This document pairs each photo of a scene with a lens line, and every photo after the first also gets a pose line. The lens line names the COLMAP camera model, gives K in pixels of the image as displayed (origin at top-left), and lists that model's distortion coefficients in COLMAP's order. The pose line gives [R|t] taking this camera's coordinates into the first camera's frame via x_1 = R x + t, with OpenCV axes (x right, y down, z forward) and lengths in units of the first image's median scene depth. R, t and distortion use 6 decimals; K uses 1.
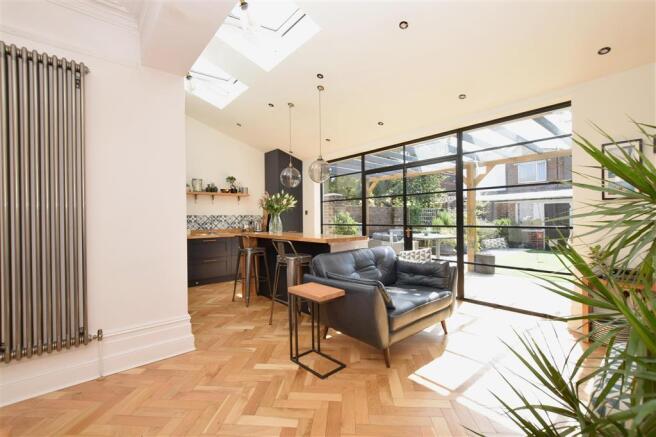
lens RADIAL K [[287.9, 0, 327.7], [0, 287.9, 217.7], [0, 0, 1]] dist [-0.017475, -0.000083]
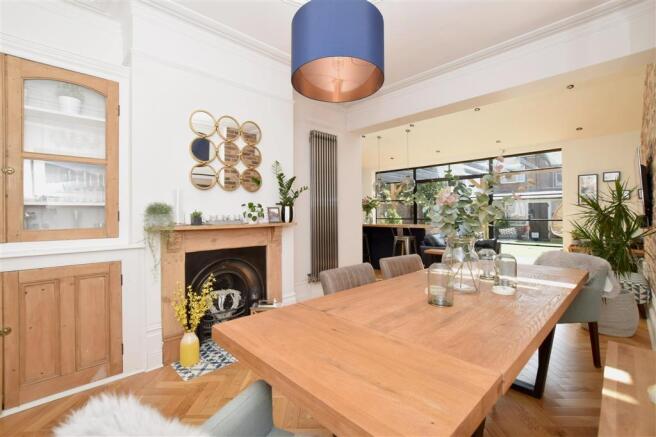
lens RADIAL K [[287.9, 0, 328.5], [0, 287.9, 219.8], [0, 0, 1]] dist [-0.017475, -0.000083]
pose [[0.997697, 0.002067, 0.067799, -0.404012], [-0.003733, 0.999694, 0.024453, -0.003811], [-0.067728, -0.024650, 0.997399, -0.386236]]
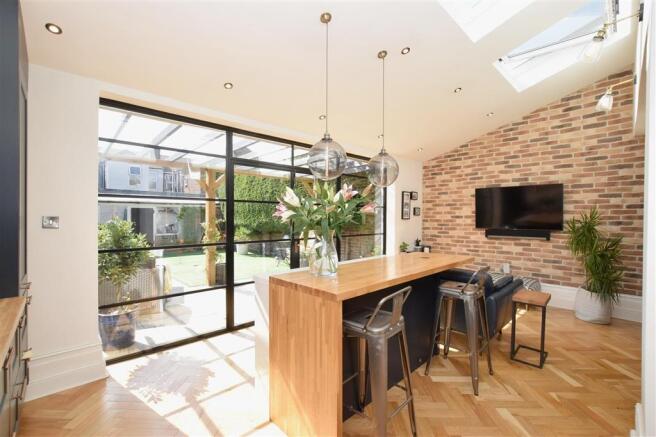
lens RADIAL K [[287.9, 0, 330.8], [0, 287.9, 218.5], [0, 0, 1]] dist [-0.017475, -0.000083]
pose [[-0.068603, -0.005855, 0.997627, -0.523179], [0.002390, 0.999979, 0.006033, -0.036048], [-0.997641, 0.002799, -0.068587, 0.856897]]
